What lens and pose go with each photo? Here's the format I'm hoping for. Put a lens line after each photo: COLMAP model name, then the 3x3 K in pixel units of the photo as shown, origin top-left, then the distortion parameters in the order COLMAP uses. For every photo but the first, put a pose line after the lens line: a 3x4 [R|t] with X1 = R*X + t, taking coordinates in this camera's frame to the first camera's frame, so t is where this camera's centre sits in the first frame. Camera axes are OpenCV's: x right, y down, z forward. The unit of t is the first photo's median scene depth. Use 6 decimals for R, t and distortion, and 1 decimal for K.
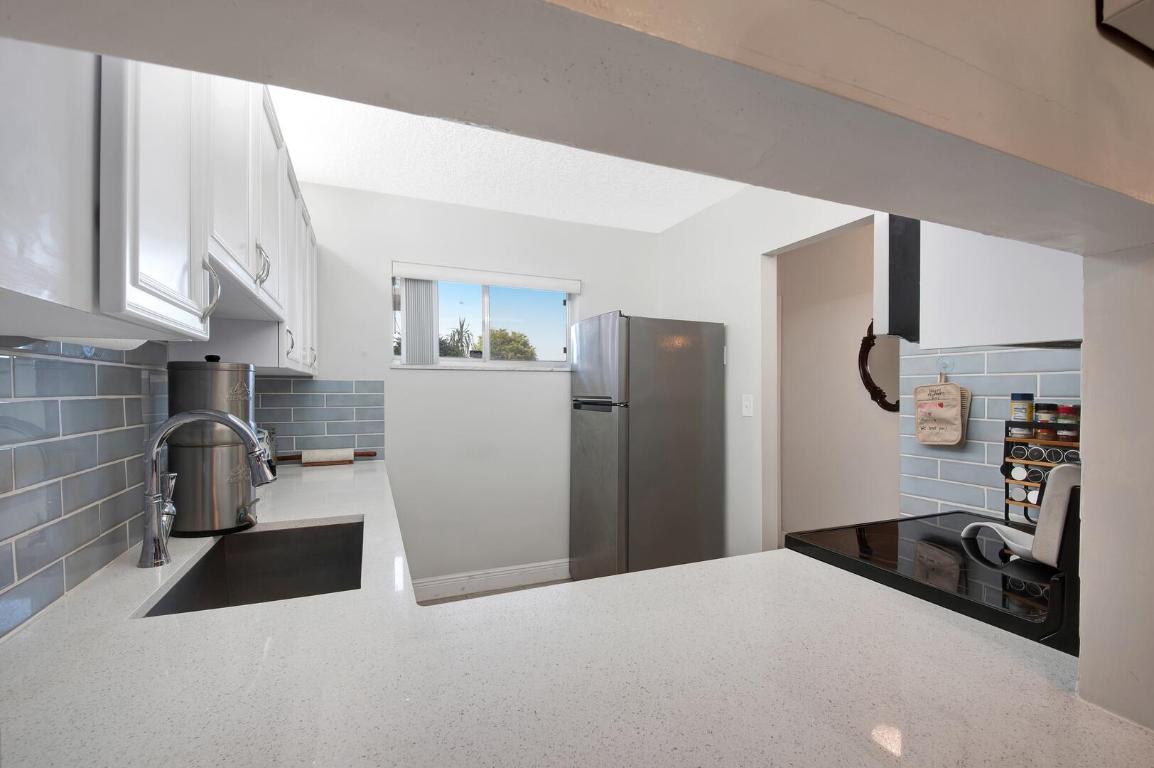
lens RADIAL K [[504.7, 0, 577.0], [0, 504.7, 384.0], [0, 0, 1]] dist [0.000151, 0.000000]
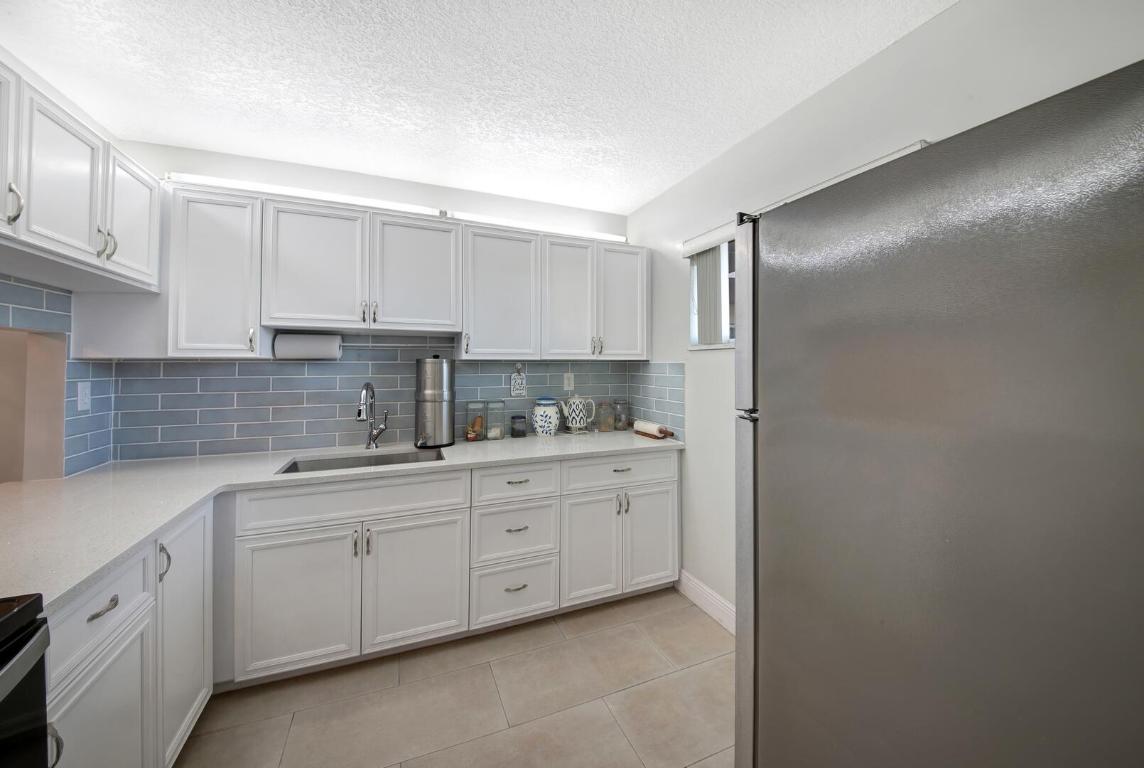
lens RADIAL K [[419.5, 0, 578.8], [0, 419.5, 352.5], [0, 0, 1]] dist [0.042367, -0.028033]
pose [[-0.006050, -0.028640, -0.999571, 0.462738], [0.015182, 0.999472, -0.028729, -0.006407], [0.999866, -0.015349, -0.005612, 0.817892]]
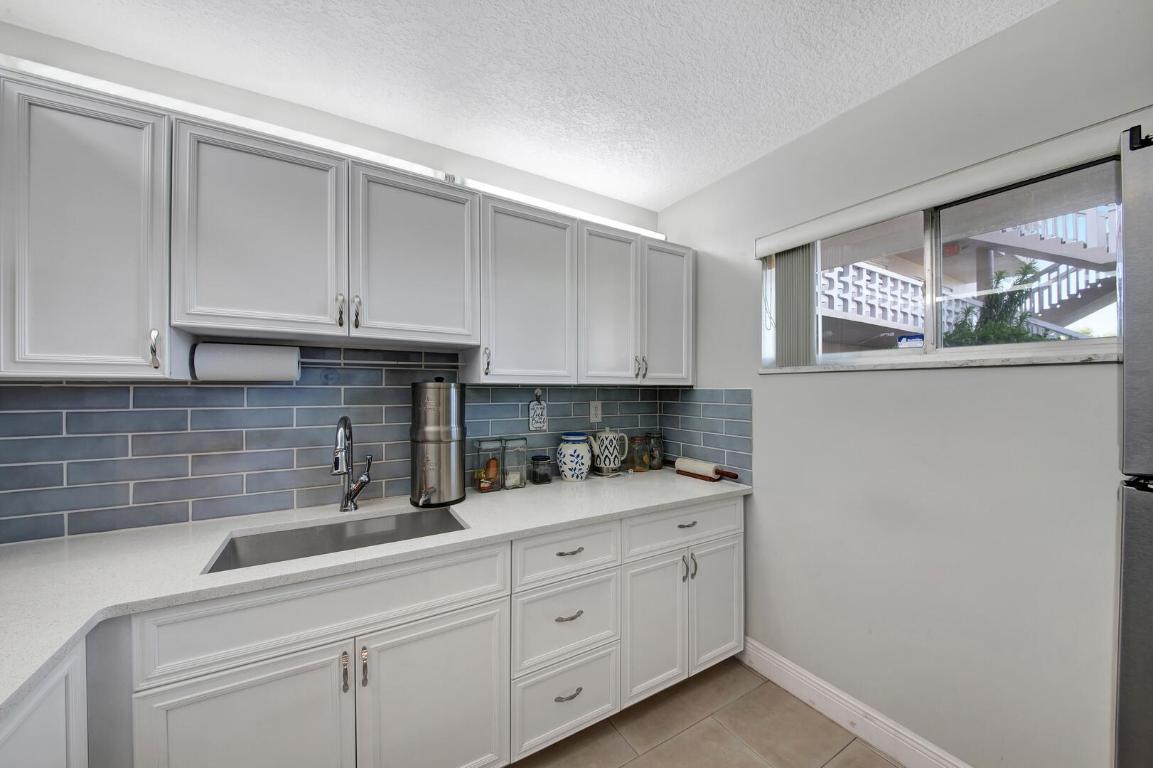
lens RADIAL K [[410.9, 0, 582.1], [0, 410.9, 390.1], [0, 0, 1]] dist [0.020181, -0.014427]
pose [[0.141972, 0.002948, -0.989866, 0.245395], [0.011510, 0.999923, 0.004629, -0.011342], [0.989804, -0.012051, 0.141927, 0.650119]]
